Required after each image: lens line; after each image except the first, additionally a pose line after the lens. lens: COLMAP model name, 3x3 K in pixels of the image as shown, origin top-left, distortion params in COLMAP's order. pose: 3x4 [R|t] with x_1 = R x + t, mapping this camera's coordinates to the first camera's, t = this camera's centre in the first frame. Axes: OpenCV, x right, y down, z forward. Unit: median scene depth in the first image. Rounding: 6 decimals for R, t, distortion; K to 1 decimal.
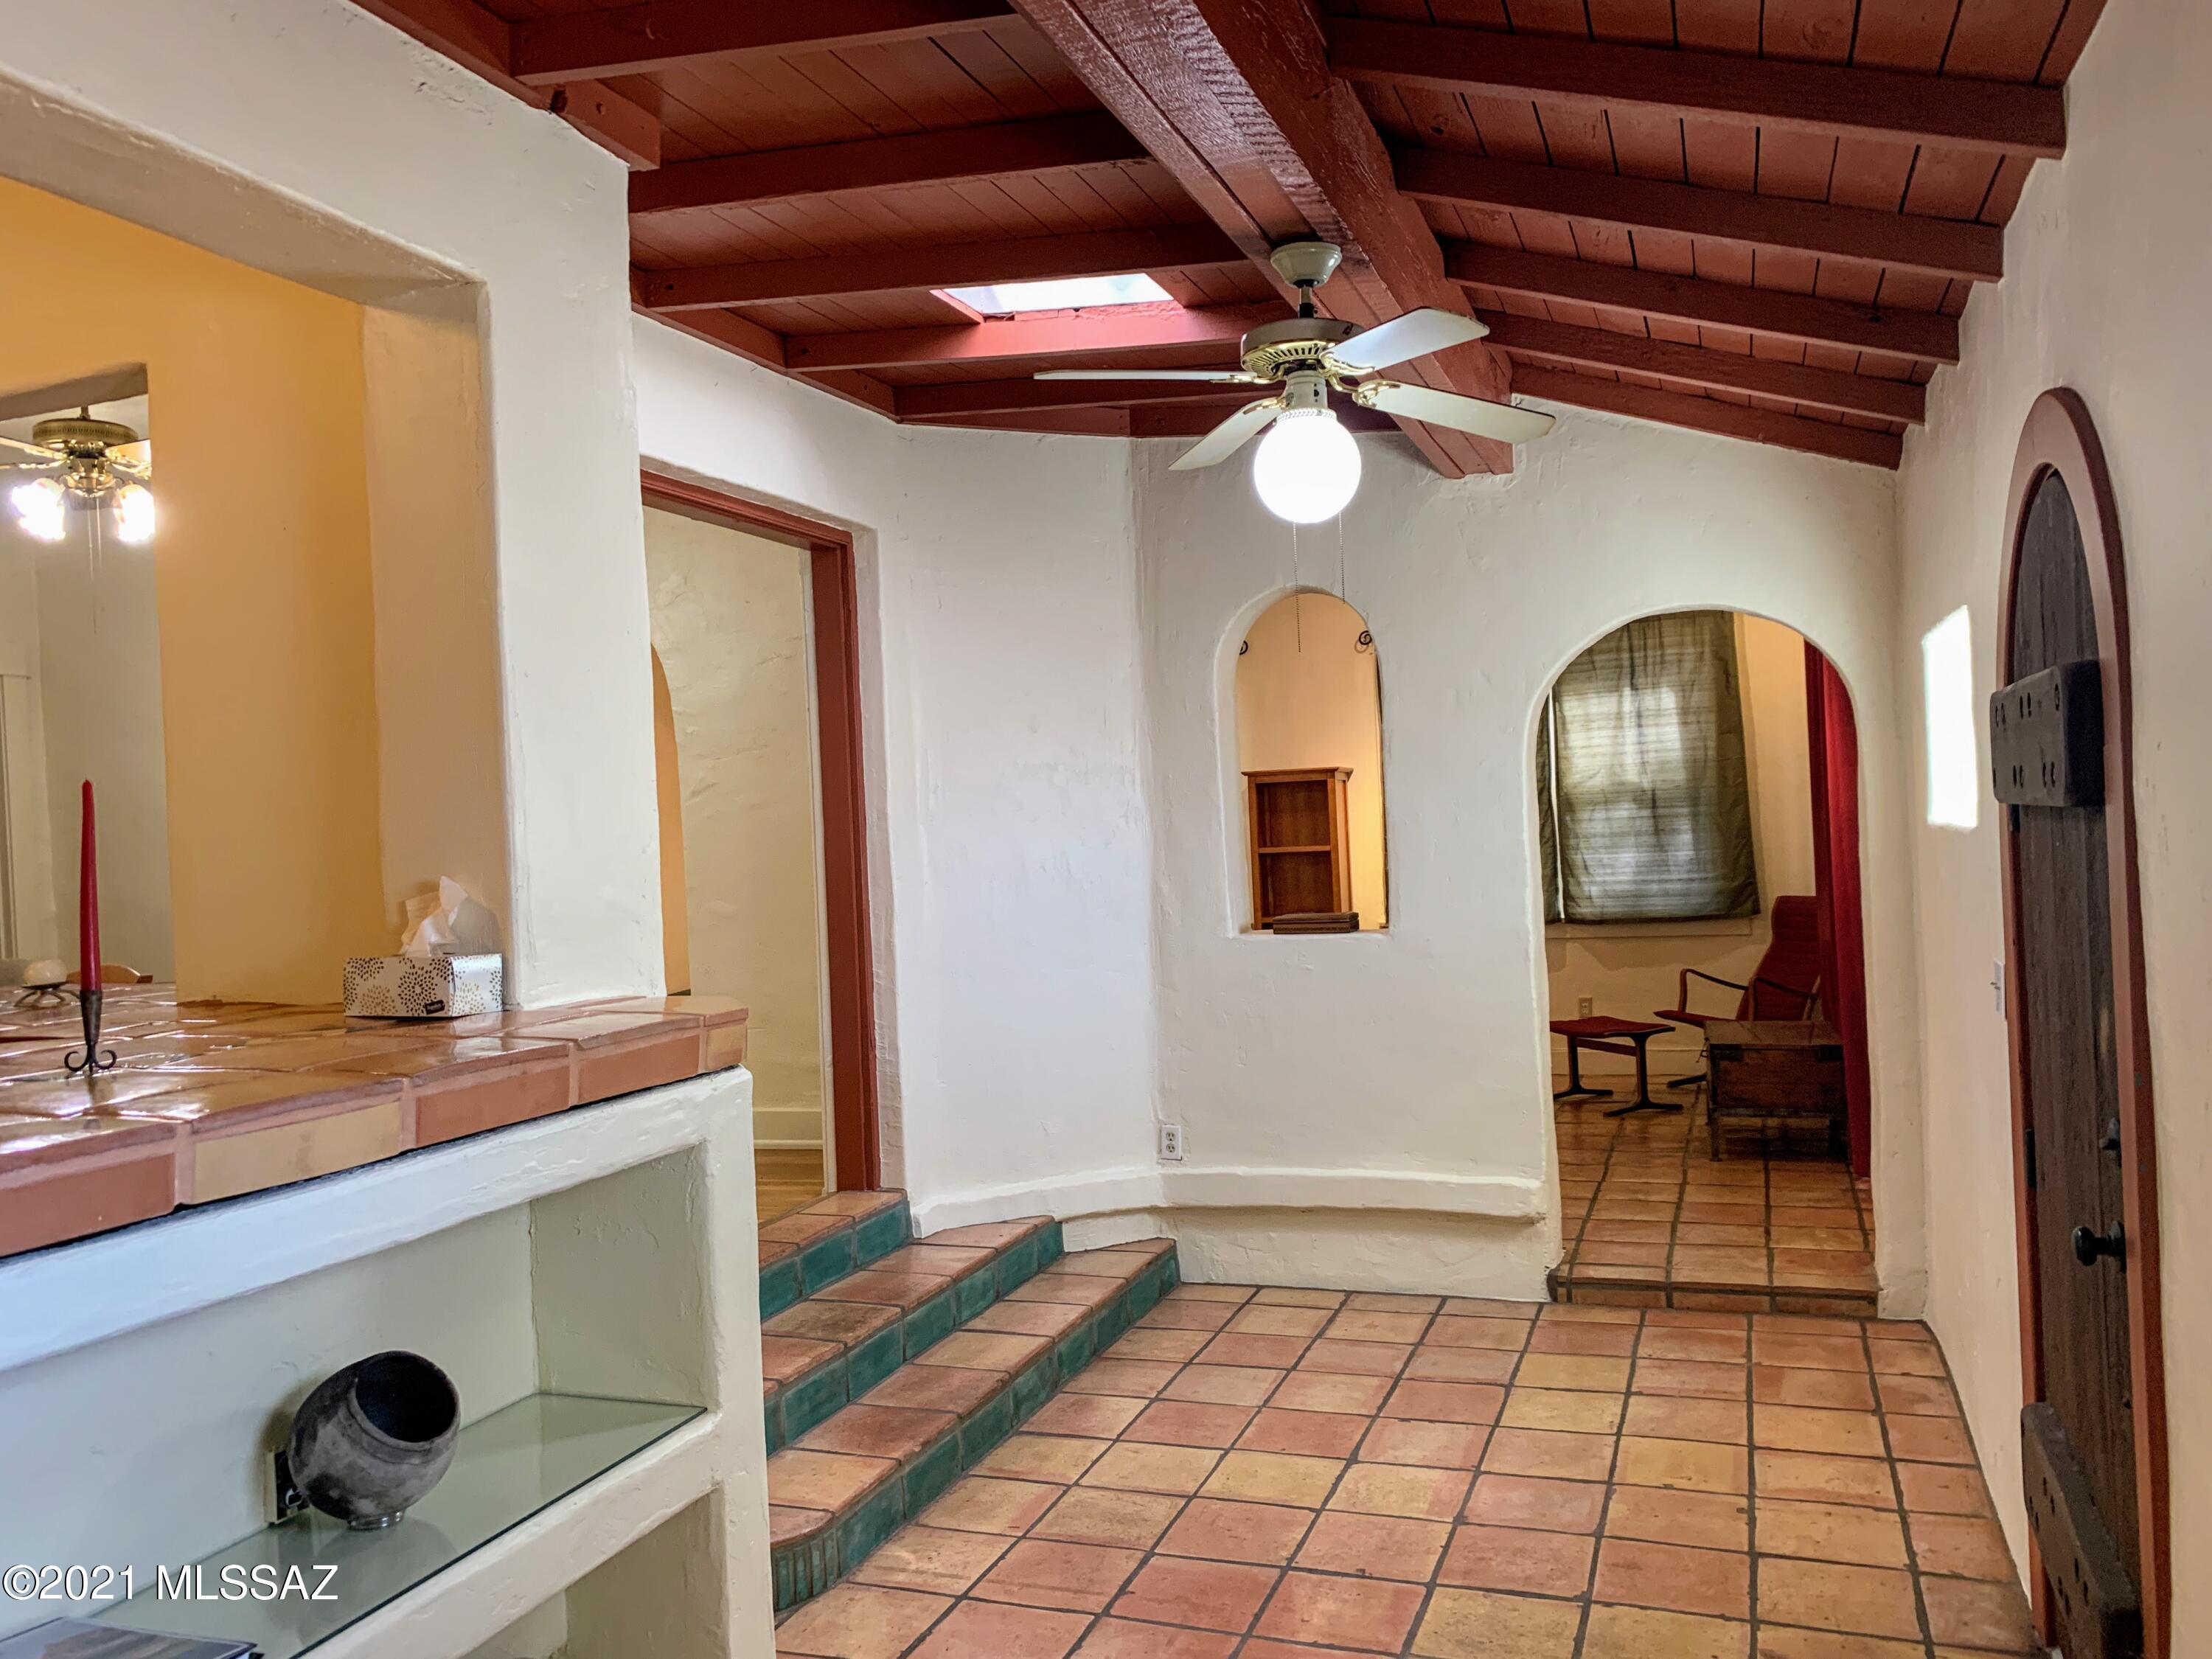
lens RADIAL K [[1698.0, 0, 1106.0], [0, 1698.0, 829.5], [0, 0, 1]] dist [0.002103, -0.003289]
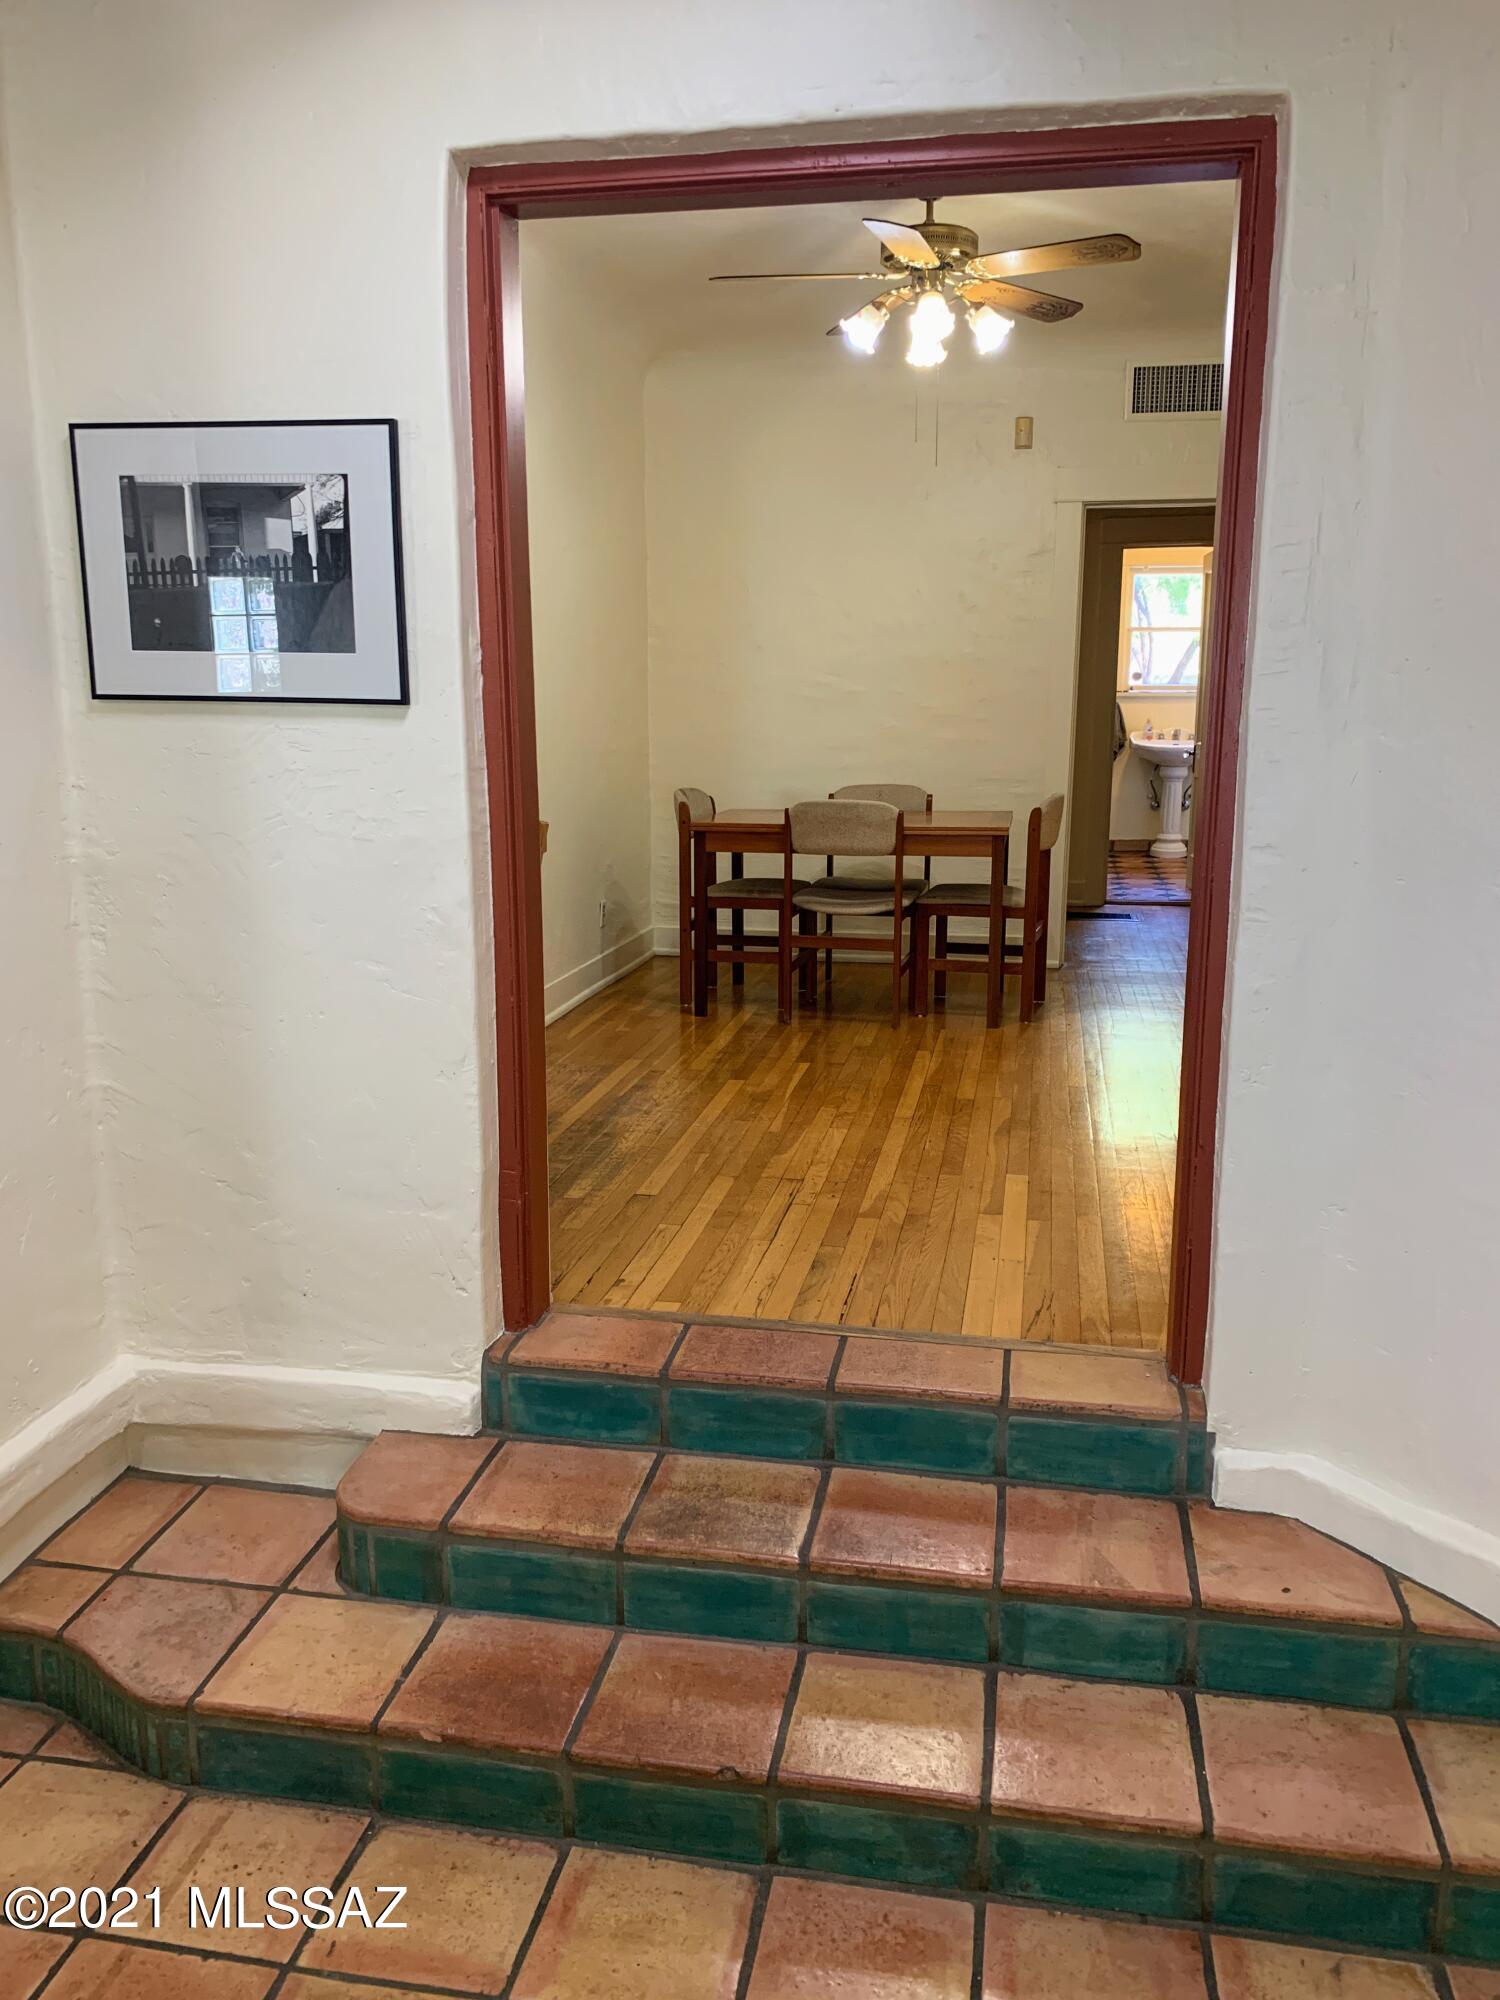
lens RADIAL K [[1535.3, 0, 750.0], [0, 1535.3, 1000.0], [0, 0, 1]] dist [0.002103, -0.003289]
pose [[0.166752, 0.236379, -0.957245, 0.359027], [-0.003980, 0.970992, 0.239080, -0.040763], [0.985991, -0.036058, 0.162856, 0.930180]]
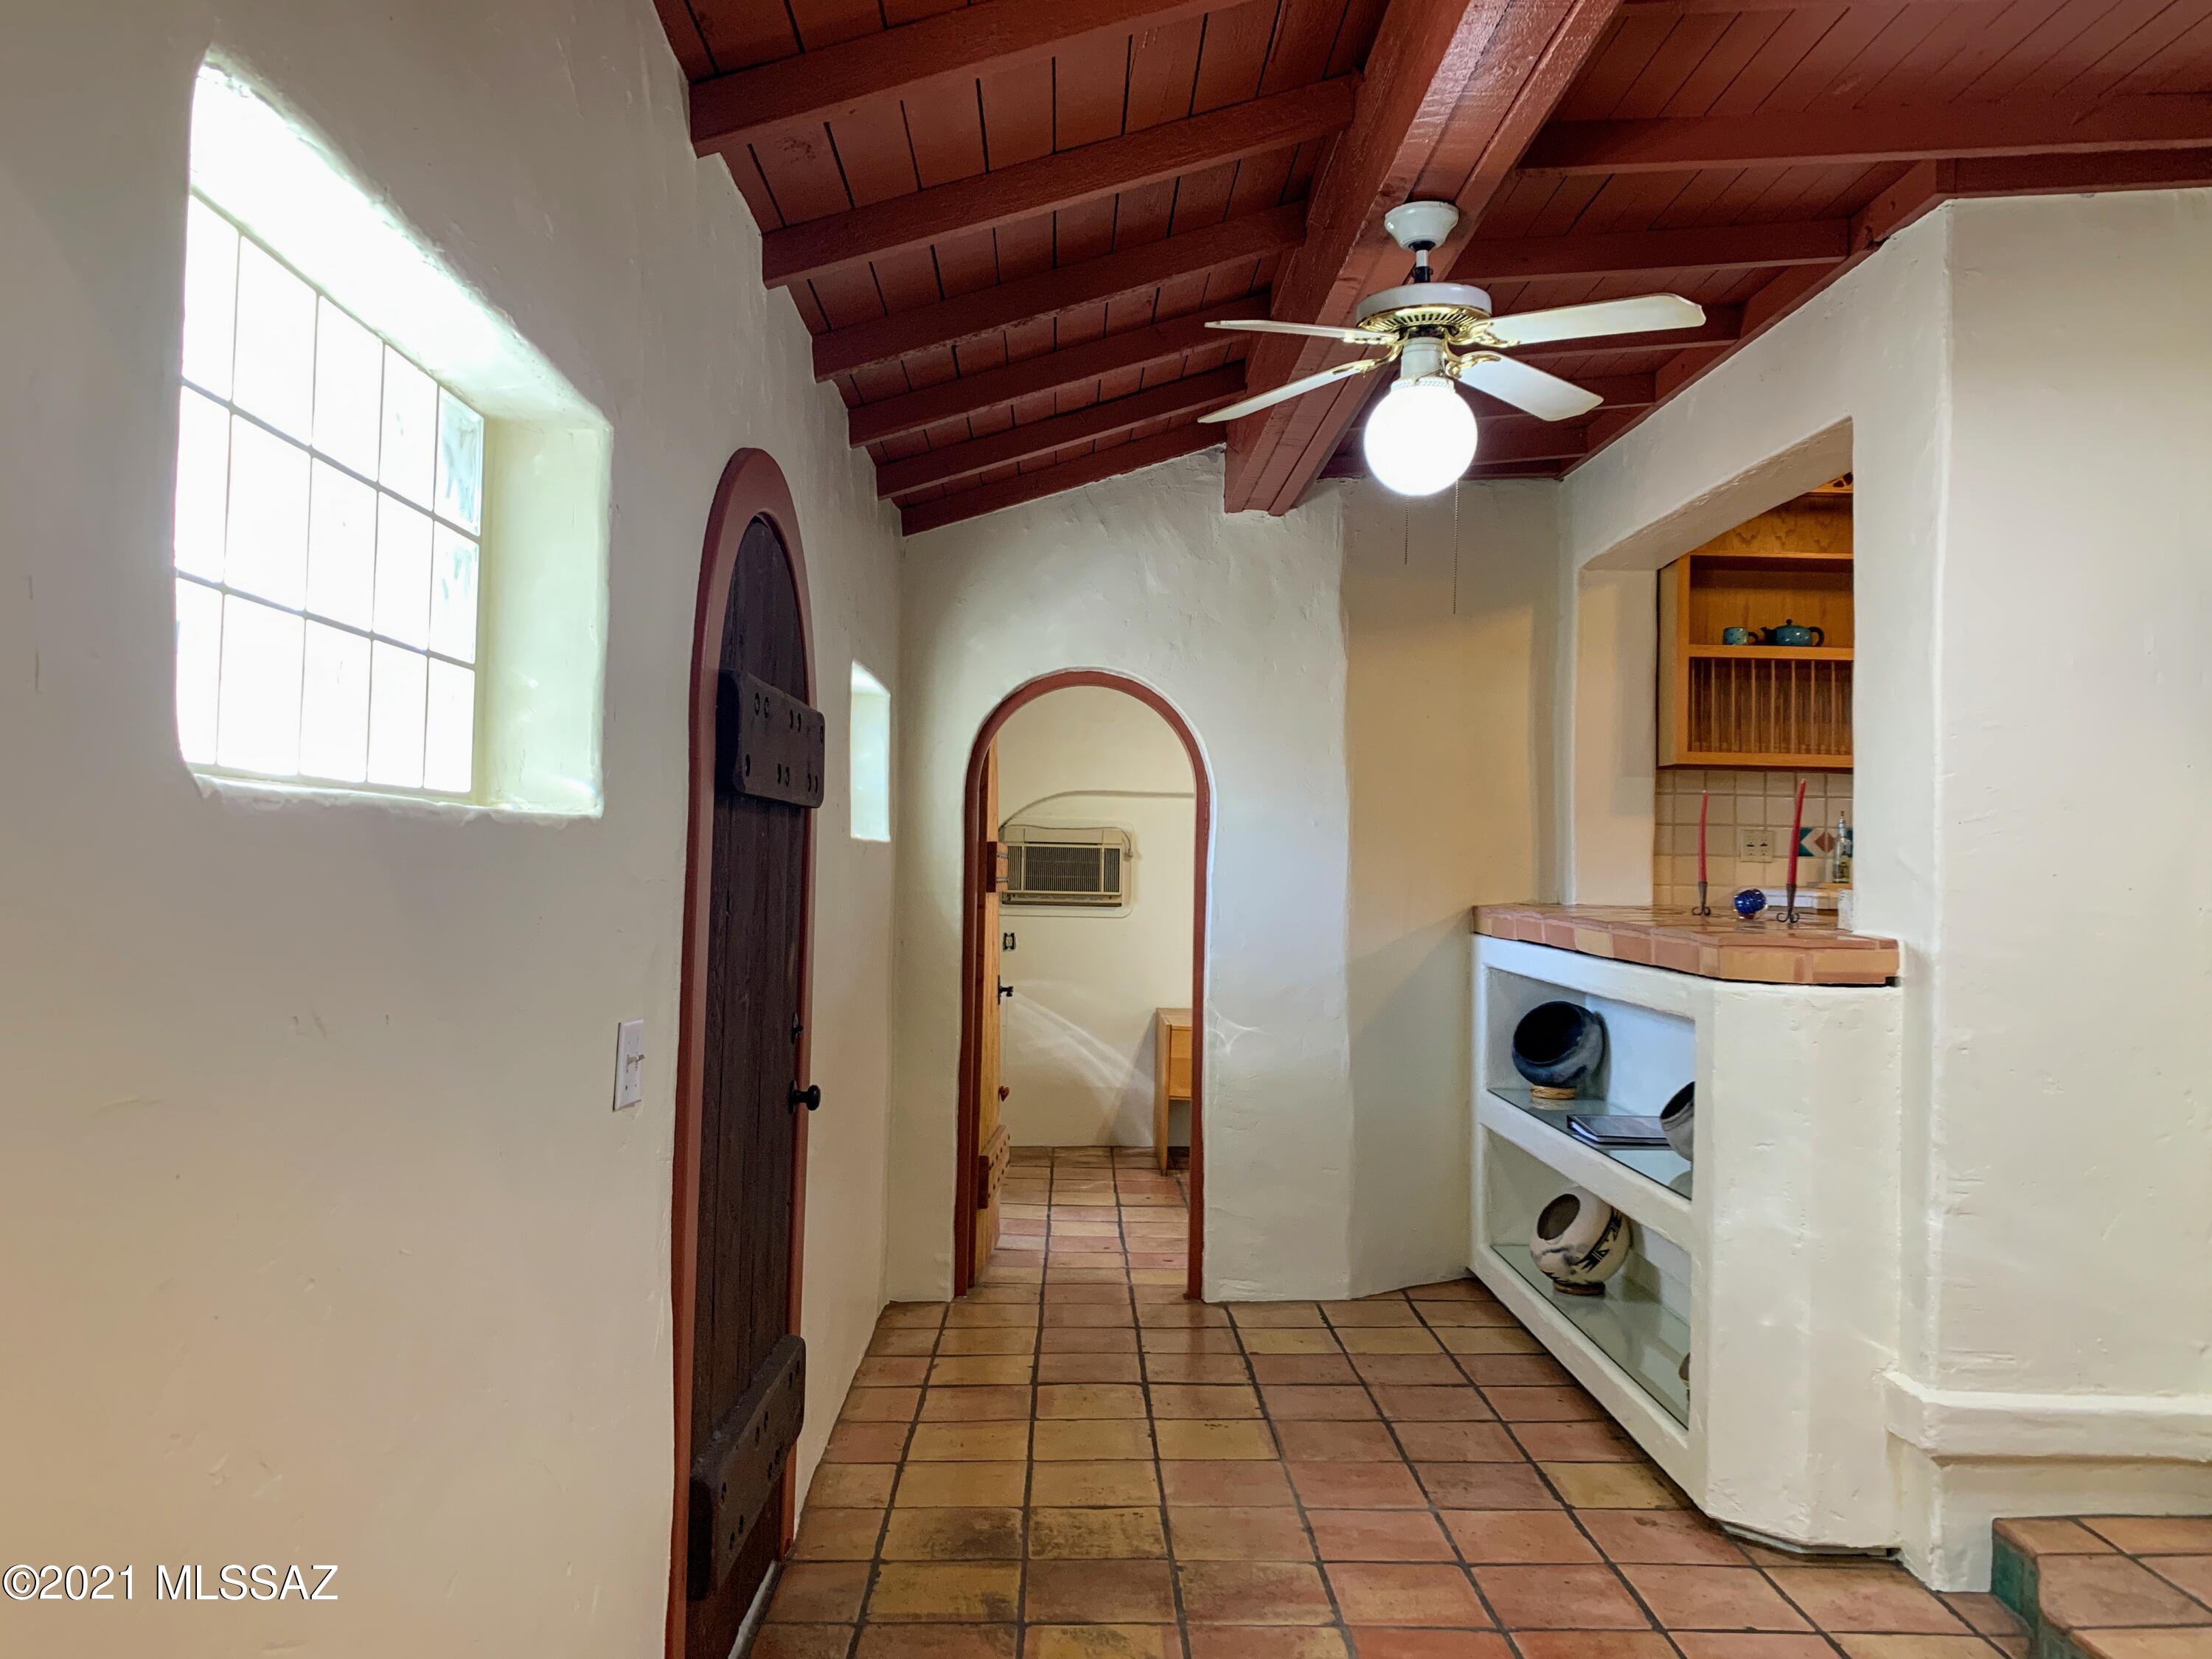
lens RADIAL K [[1698.0, 0, 1106.0], [0, 1698.0, 829.5], [0, 0, 1]] dist [0.002103, -0.003289]
pose [[-0.929413, 0.011137, -0.368873, 0.461840], [0.010890, 0.999937, 0.002753, 0.006963], [0.368880, -0.001458, -0.929476, 1.291164]]
